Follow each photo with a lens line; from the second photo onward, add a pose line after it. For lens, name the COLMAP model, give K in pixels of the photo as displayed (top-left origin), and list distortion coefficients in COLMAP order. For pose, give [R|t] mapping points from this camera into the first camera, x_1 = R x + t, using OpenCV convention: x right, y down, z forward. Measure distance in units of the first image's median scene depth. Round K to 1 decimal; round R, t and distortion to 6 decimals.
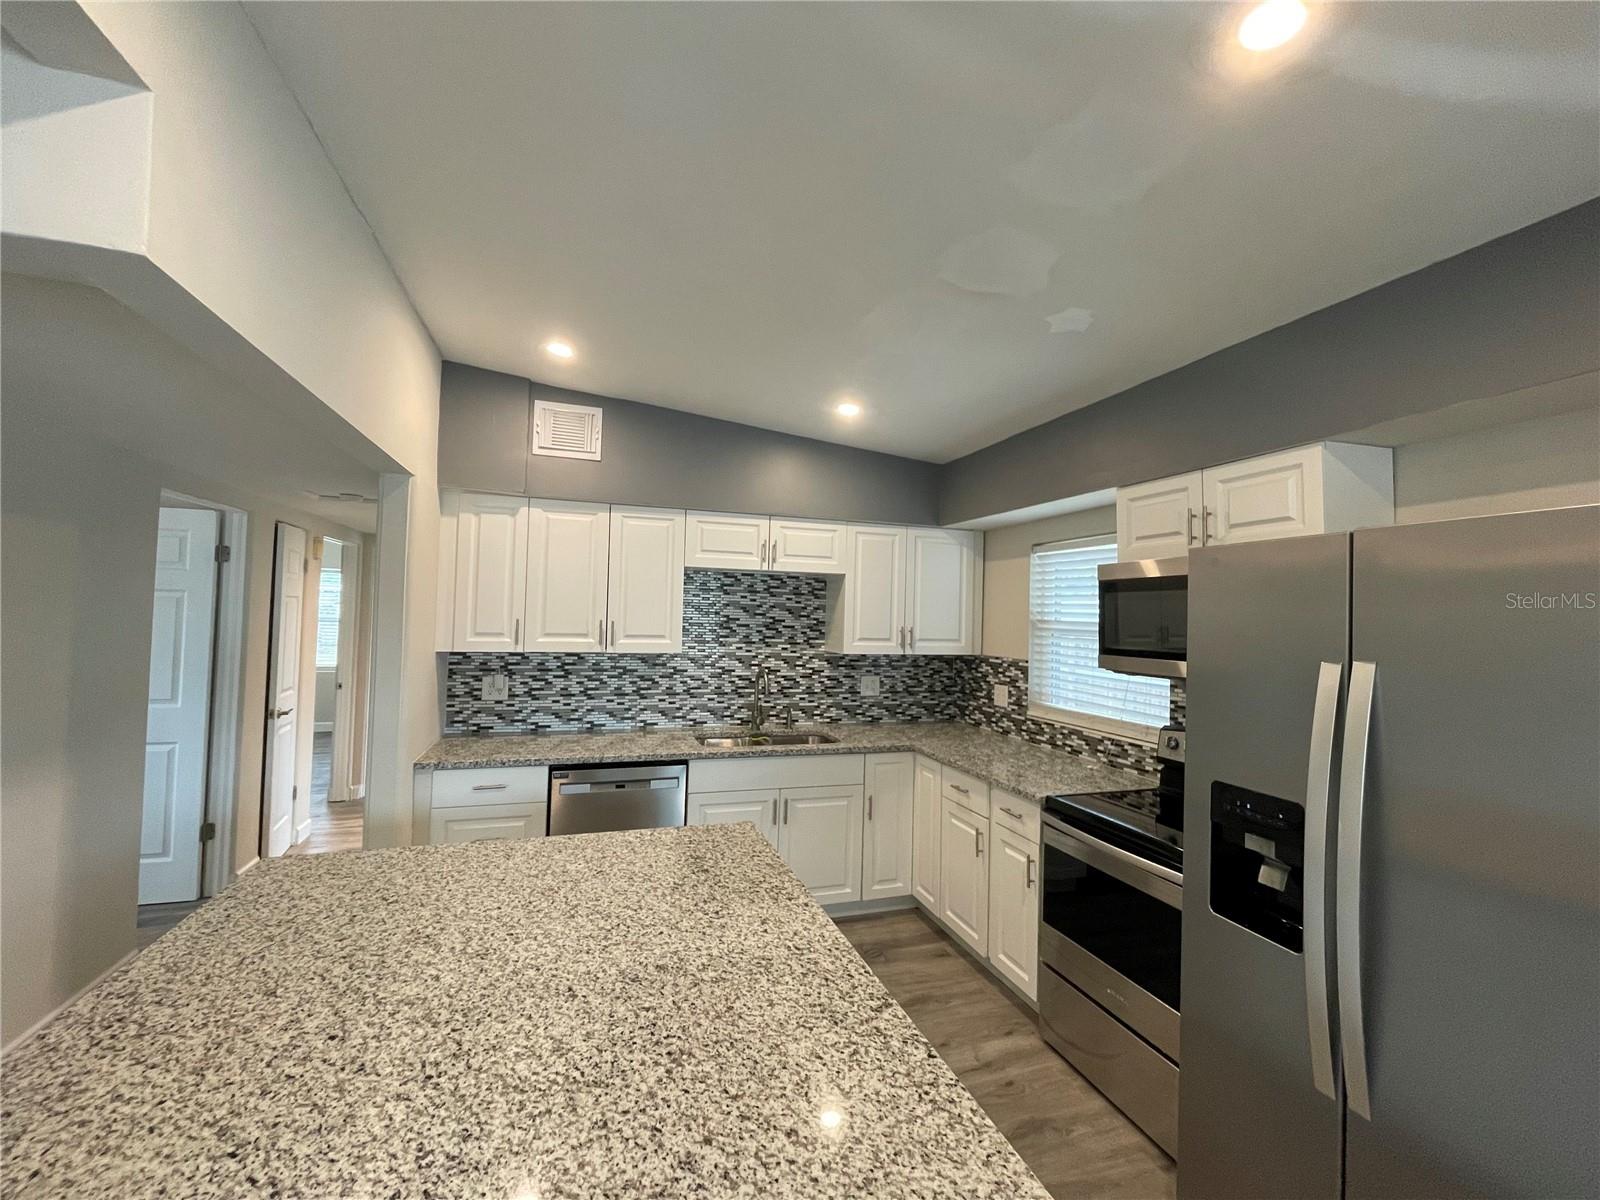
lens RADIAL K [[647.7, 0, 802.2], [0, 647.7, 596.0], [0, 0, 1]] dist [-0.003488, -0.000059]
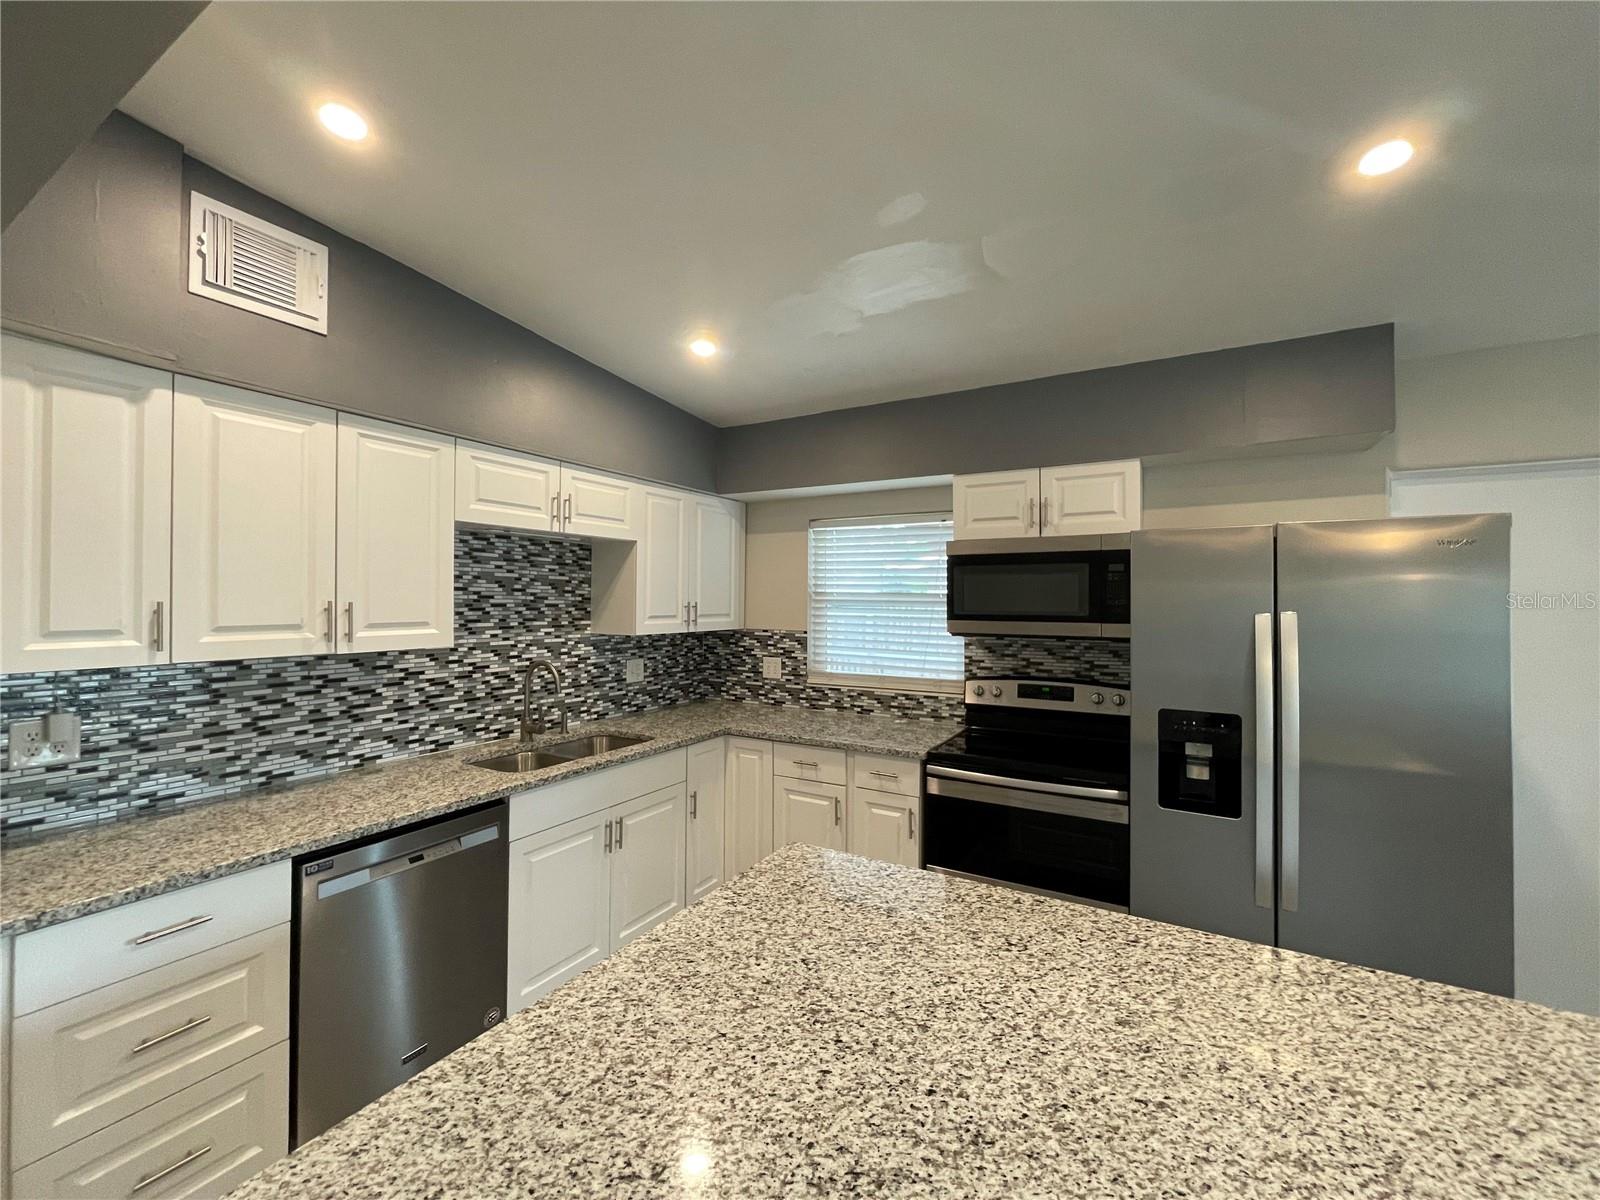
lens RADIAL K [[647.7, 0, 802.2], [0, 647.7, 596.0], [0, 0, 1]] dist [-0.003488, -0.000059]
pose [[0.747339, -0.016995, 0.664226, -0.361008], [-0.007190, 0.999407, 0.033661, 0.008344], [-0.664405, -0.029932, 0.746773, 0.238362]]
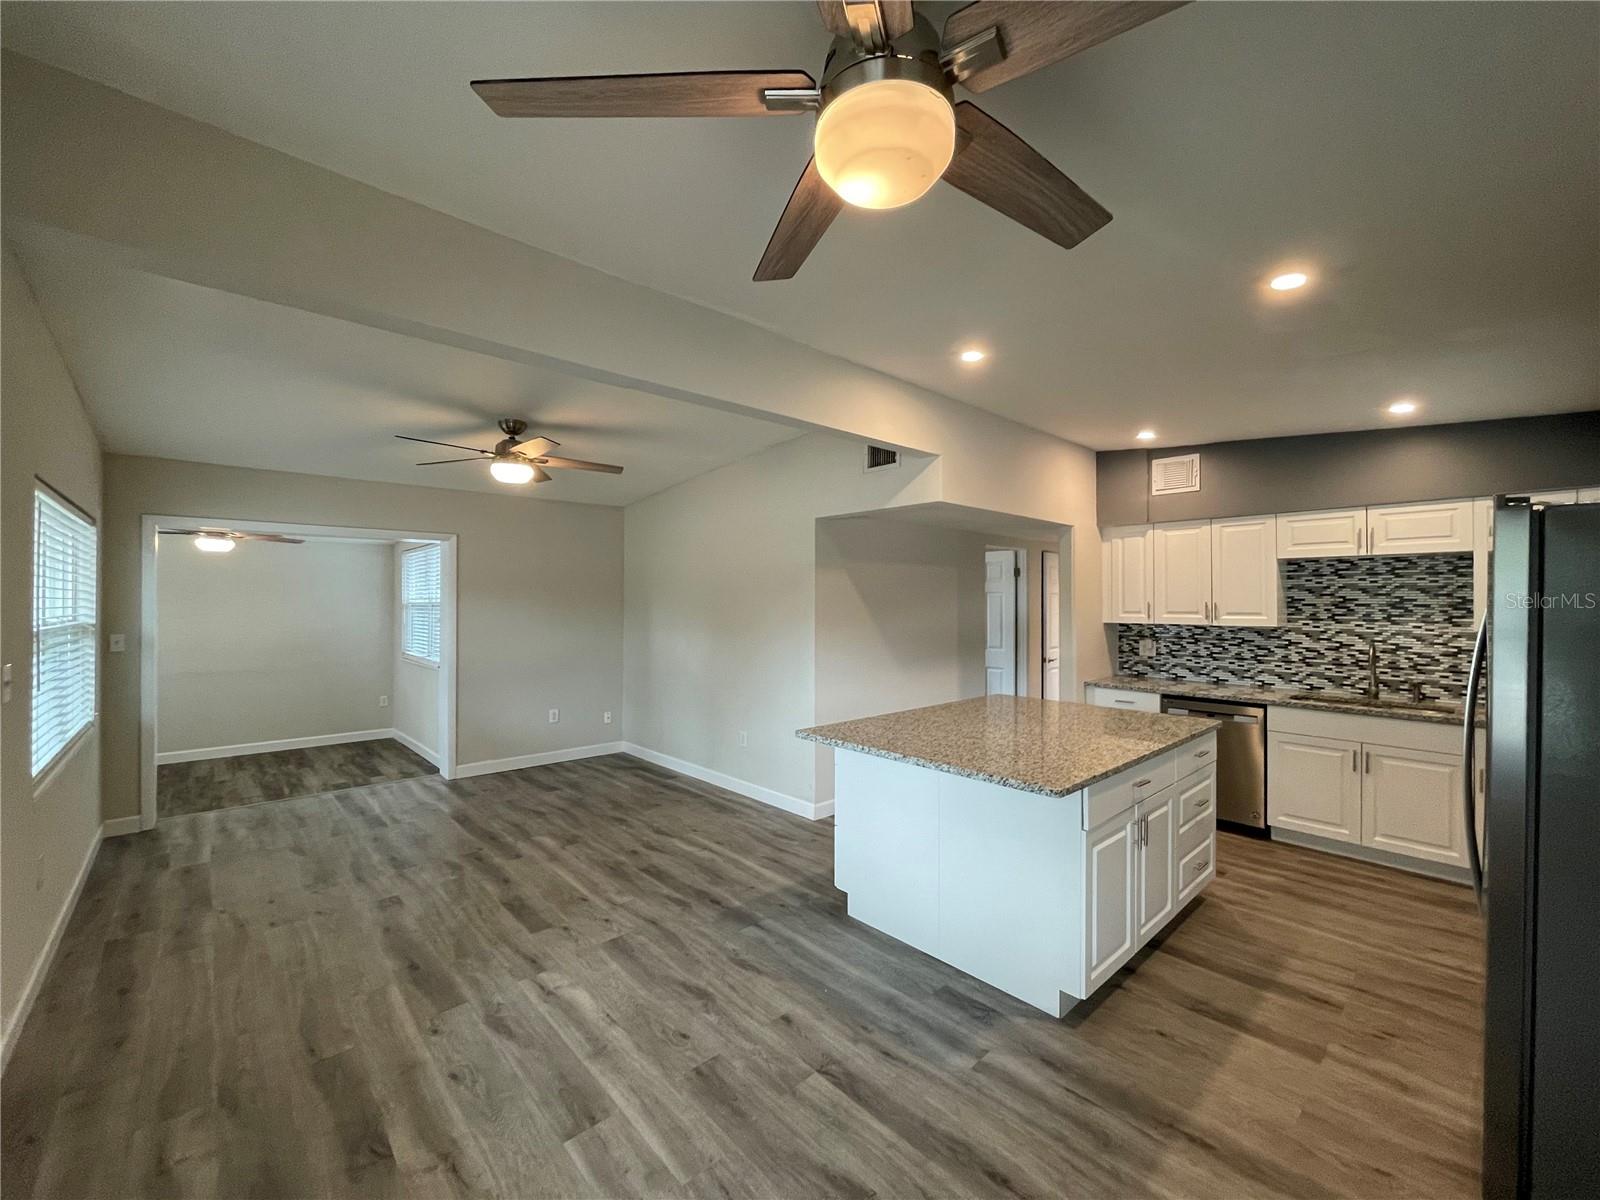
lens RADIAL K [[647.7, 0, 802.2], [0, 647.7, 596.0], [0, 0, 1]] dist [-0.003488, -0.000059]
pose [[0.409358, -0.032782, -0.911785, 0.585992], [0.037538, 0.999113, -0.019069, 0.016774], [0.911601, -0.026421, 0.410226, -0.367678]]
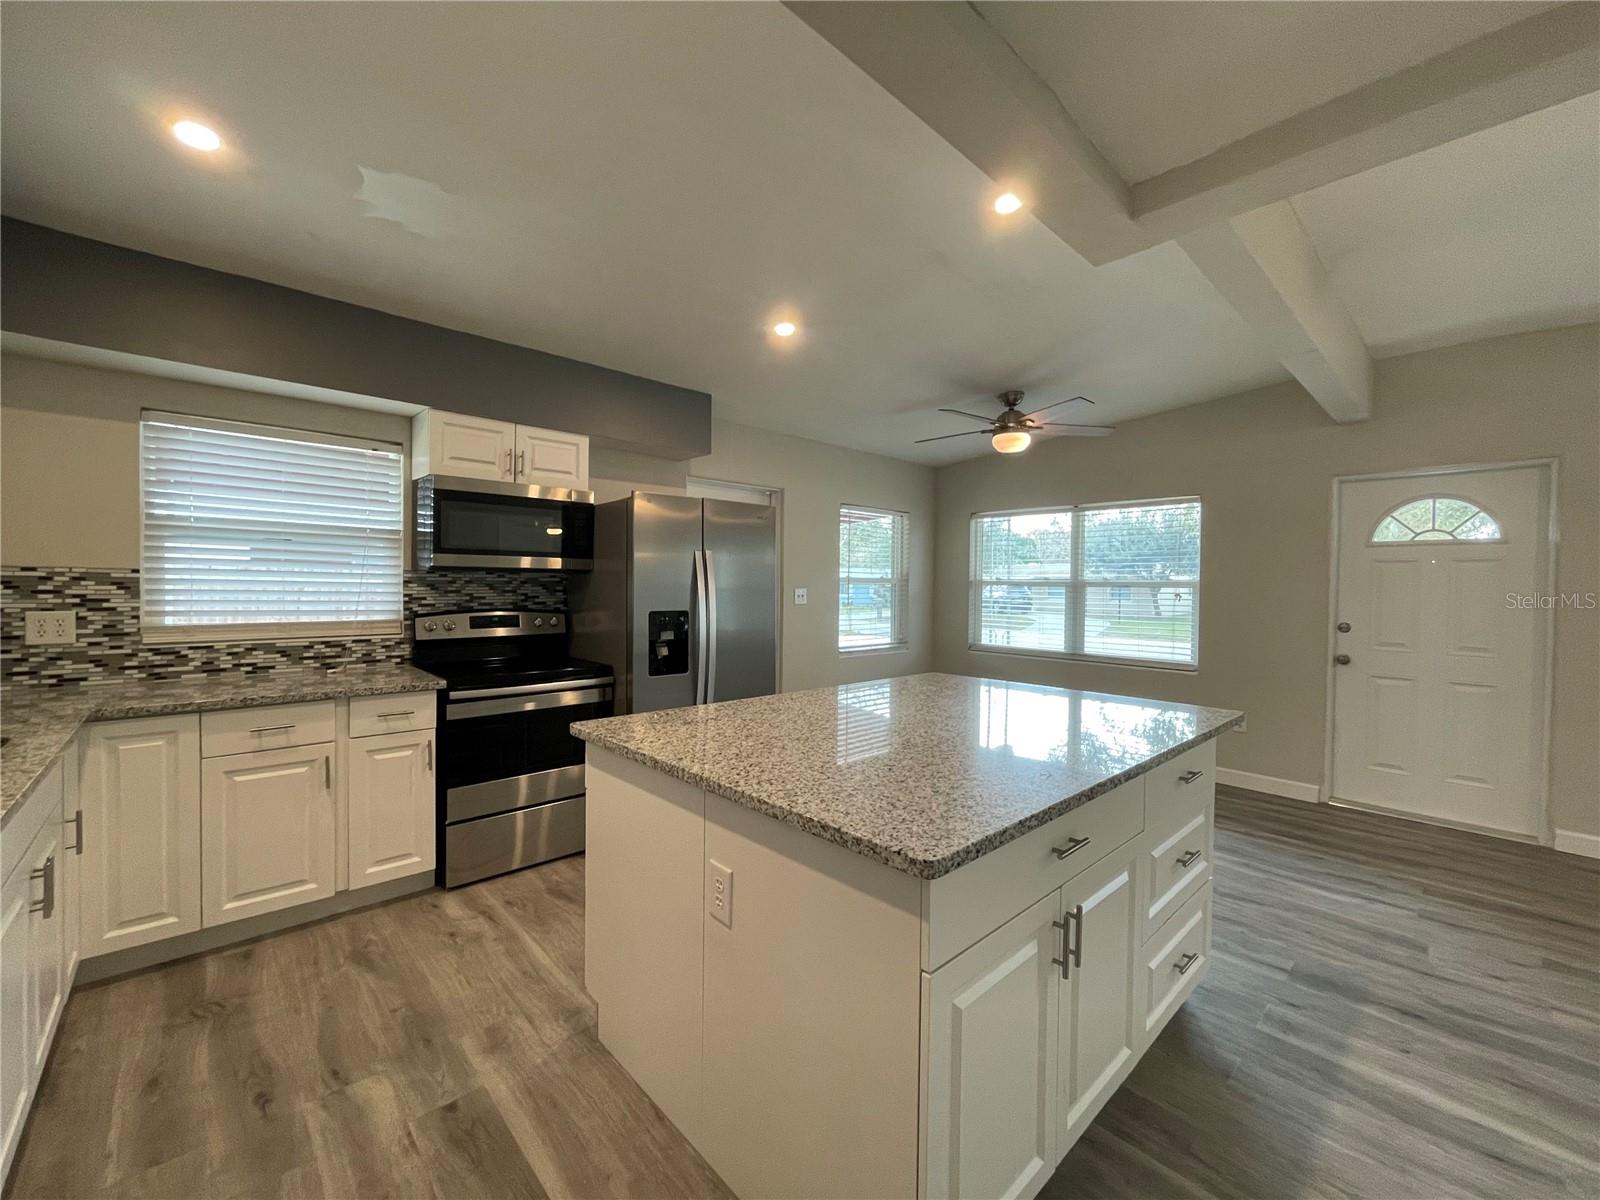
lens RADIAL K [[647.7, 0, 802.2], [0, 647.7, 596.0], [0, 0, 1]] dist [-0.003488, -0.000059]
pose [[-0.414129, -0.047366, 0.908985, -0.629715], [-0.052428, 0.998228, 0.028131, 0.073440], [-0.908707, -0.036006, -0.415879, 0.653867]]
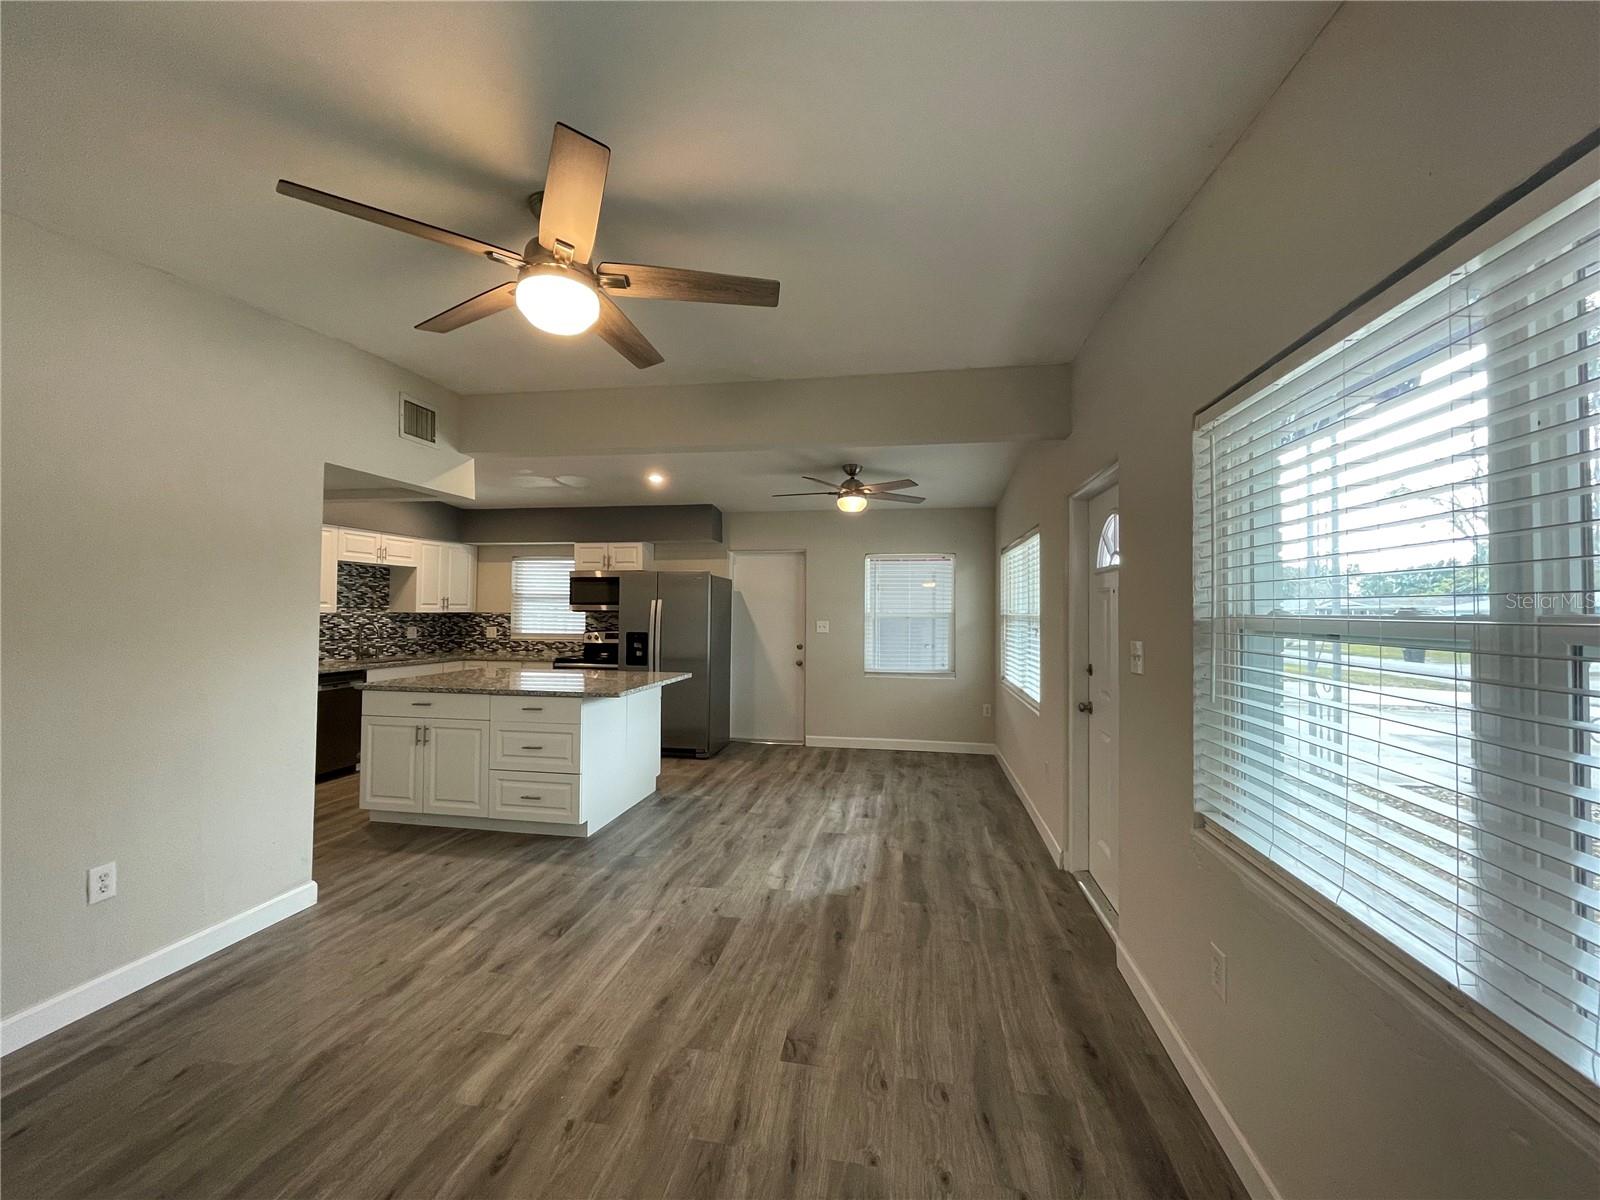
lens RADIAL K [[647.7, 0, 802.2], [0, 647.7, 596.0], [0, 0, 1]] dist [-0.003488, -0.000059]
pose [[0.472741, -0.001948, 0.881199, -1.066149], [-0.023503, 0.999614, 0.014818, -0.006483], [-0.880888, -0.027716, 0.472513, -0.817513]]
